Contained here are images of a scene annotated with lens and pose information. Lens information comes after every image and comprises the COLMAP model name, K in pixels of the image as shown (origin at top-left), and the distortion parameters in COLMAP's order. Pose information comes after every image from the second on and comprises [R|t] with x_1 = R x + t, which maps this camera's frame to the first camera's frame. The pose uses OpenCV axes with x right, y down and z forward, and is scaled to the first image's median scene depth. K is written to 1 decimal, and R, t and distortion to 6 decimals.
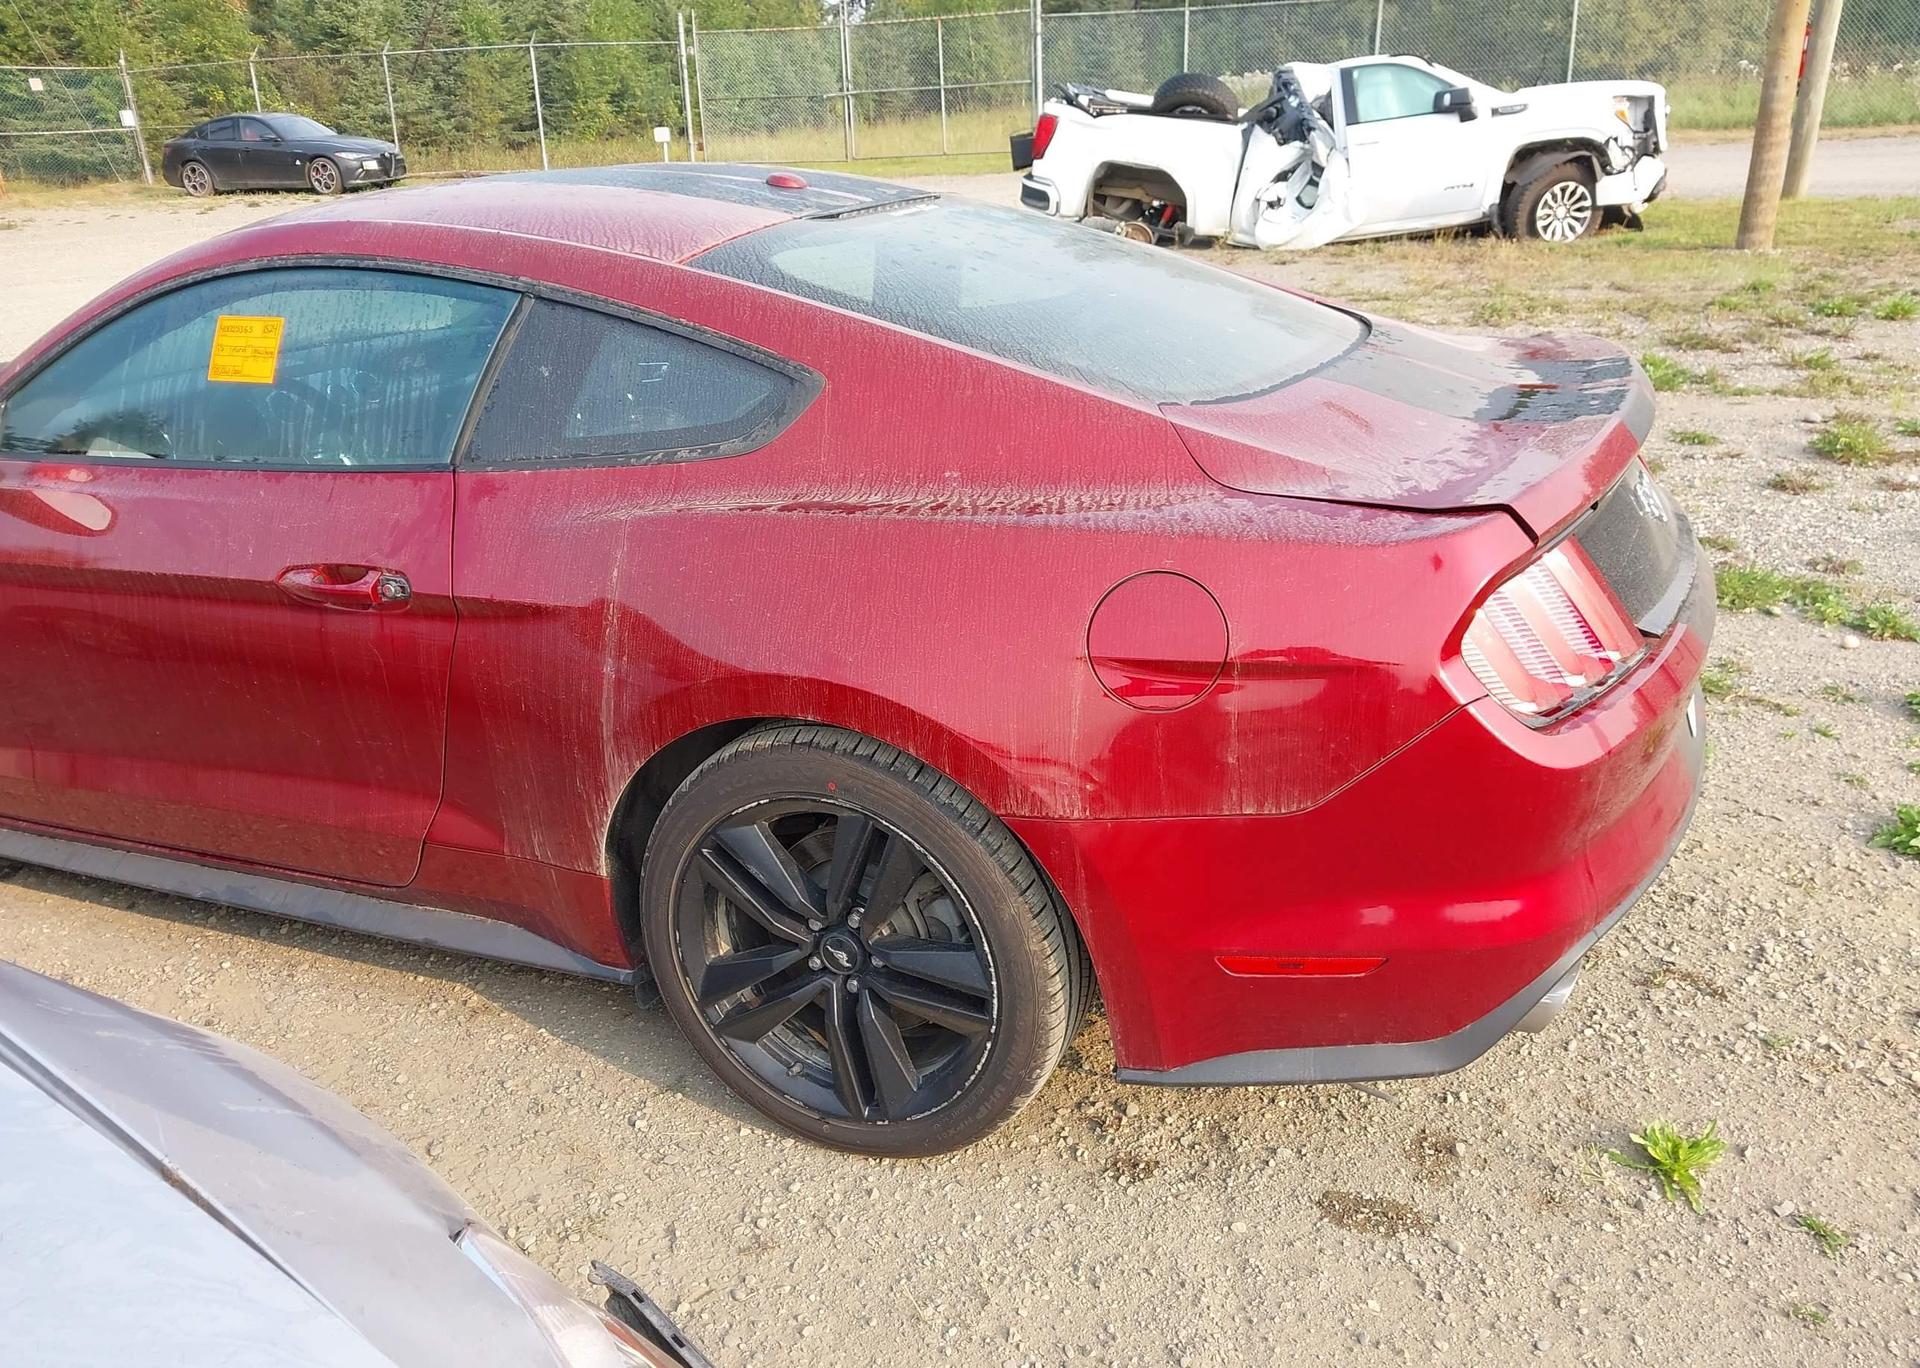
lens RADIAL K [[1495.4, 0, 954.3], [0, 1495.4, 702.2], [0, 0, 1]] dist [0.005580, 0.016491]
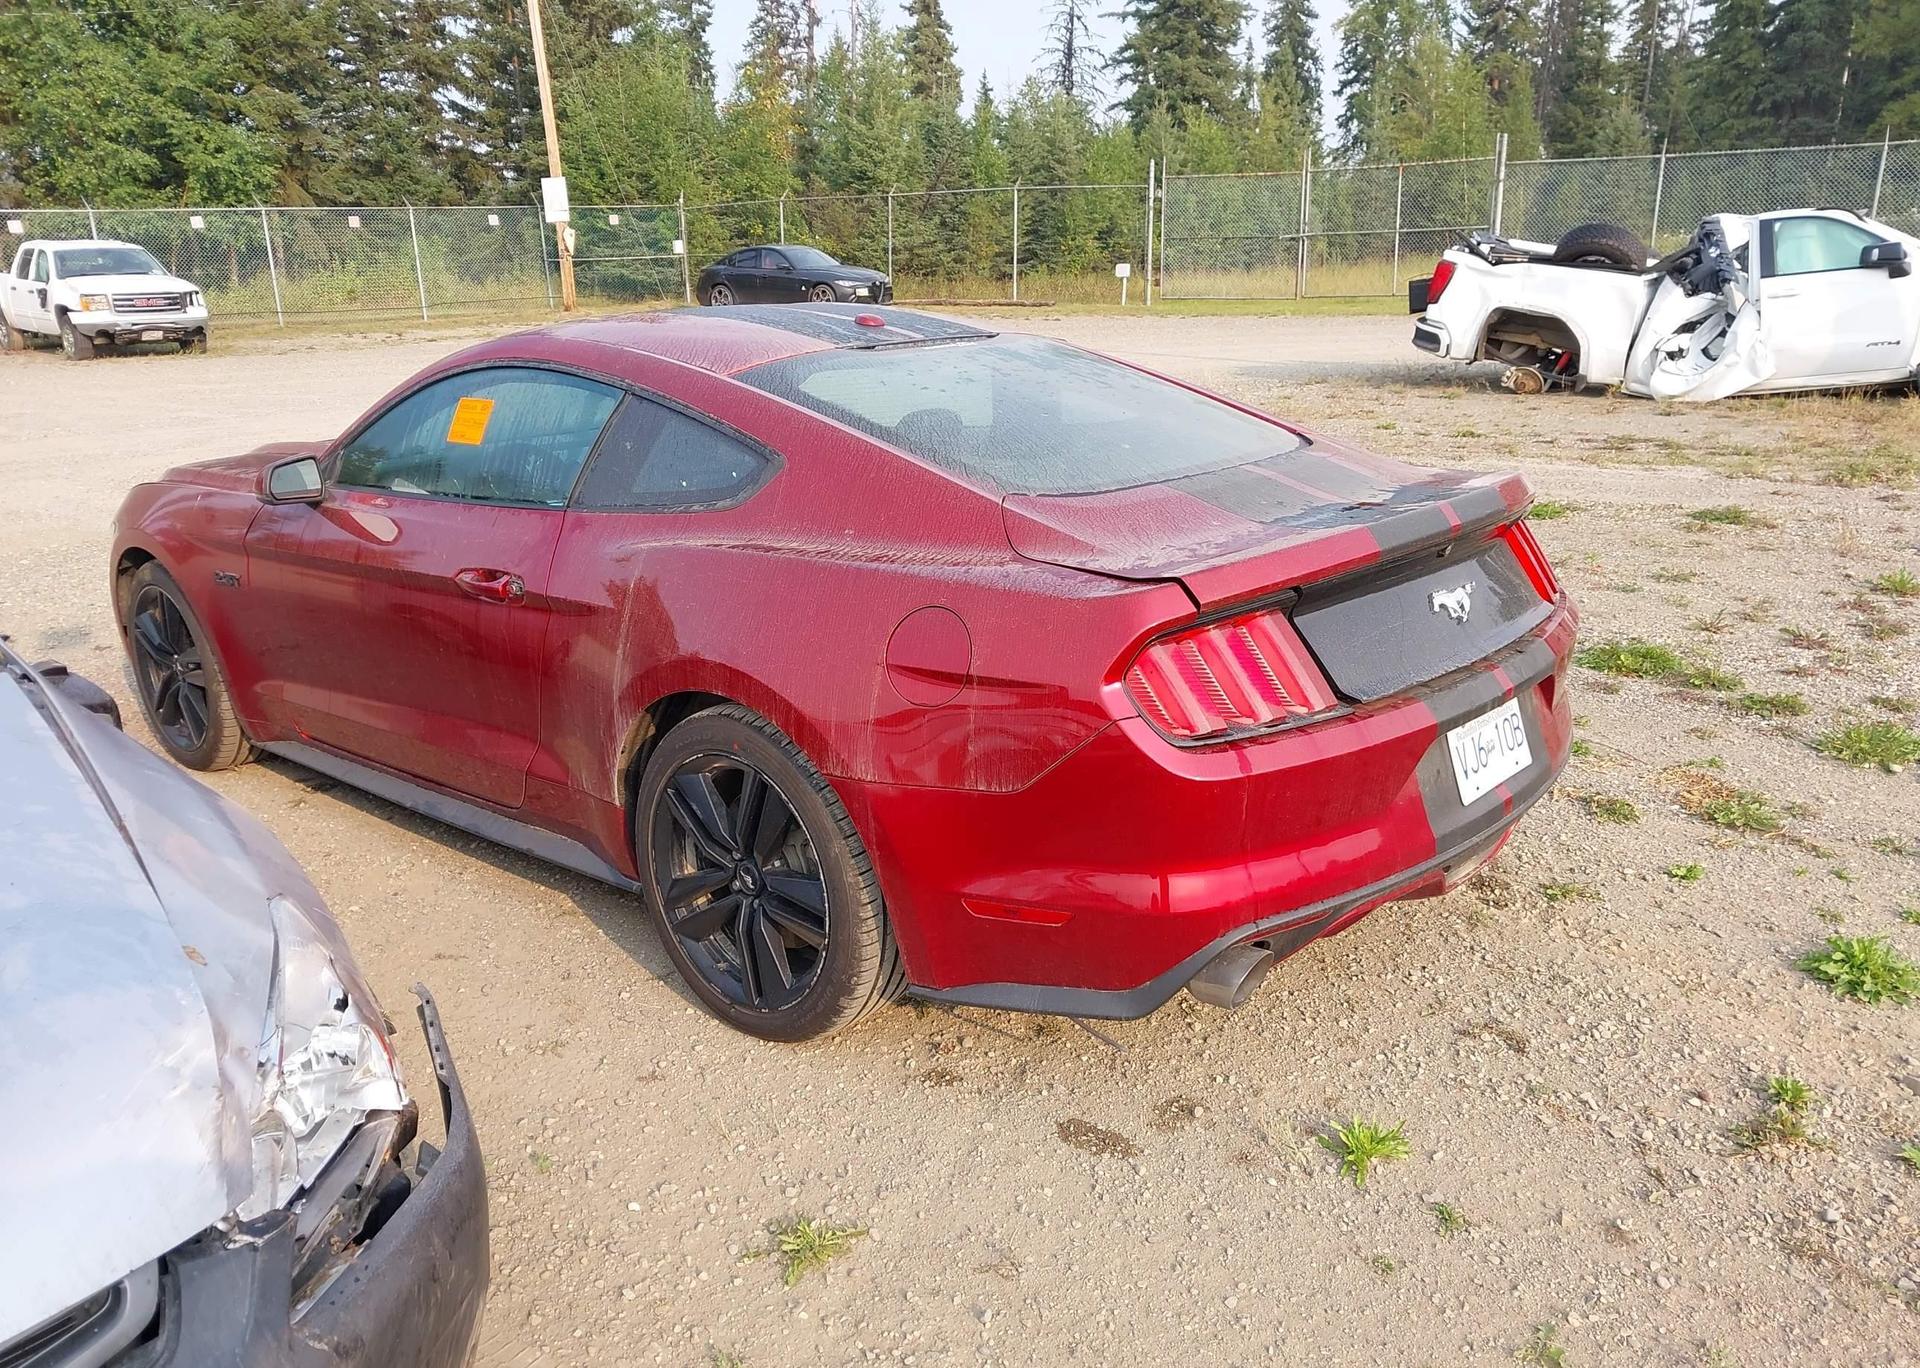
lens RADIAL K [[1487.0, 0, 967.6], [0, 1487.0, 711.4], [0, 0, 1]] dist [0.018329, -0.008489]
pose [[0.953778, 0.106261, -0.281098, 0.388251], [-0.126819, 0.990348, -0.055931, 0.056480], [0.272441, 0.088994, 0.958048, -0.203218]]
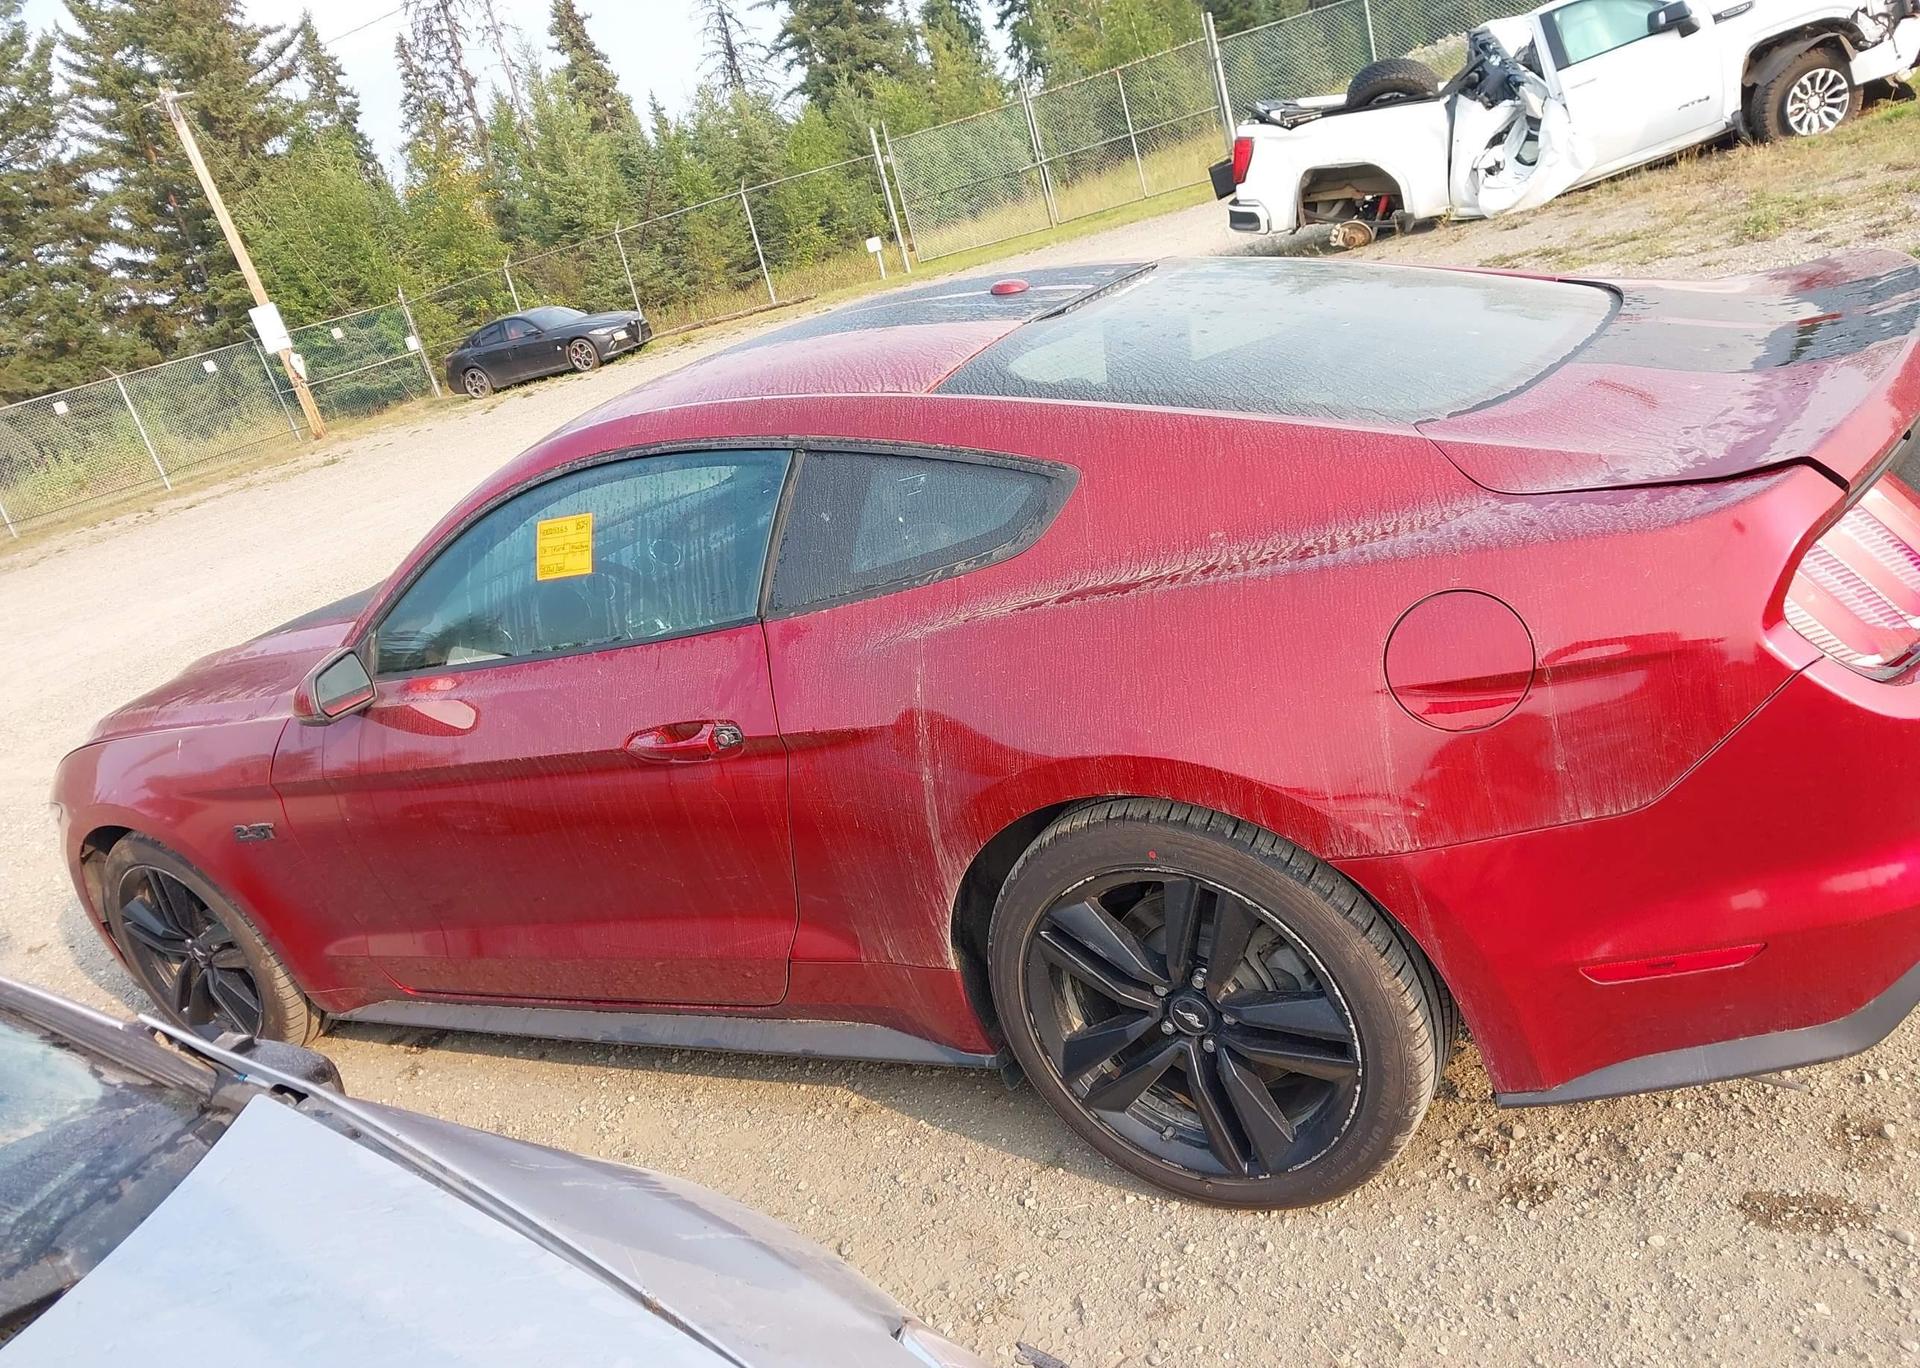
lens RADIAL K [[1487.0, 0, 967.6], [0, 1487.0, 711.4], [0, 0, 1]] dist [0.018329, -0.008489]
pose [[0.967427, -0.175757, -0.182194, -0.002864], [0.170268, 0.984348, -0.045469, -0.013145], [0.187334, 0.012966, 0.982211, -0.025570]]
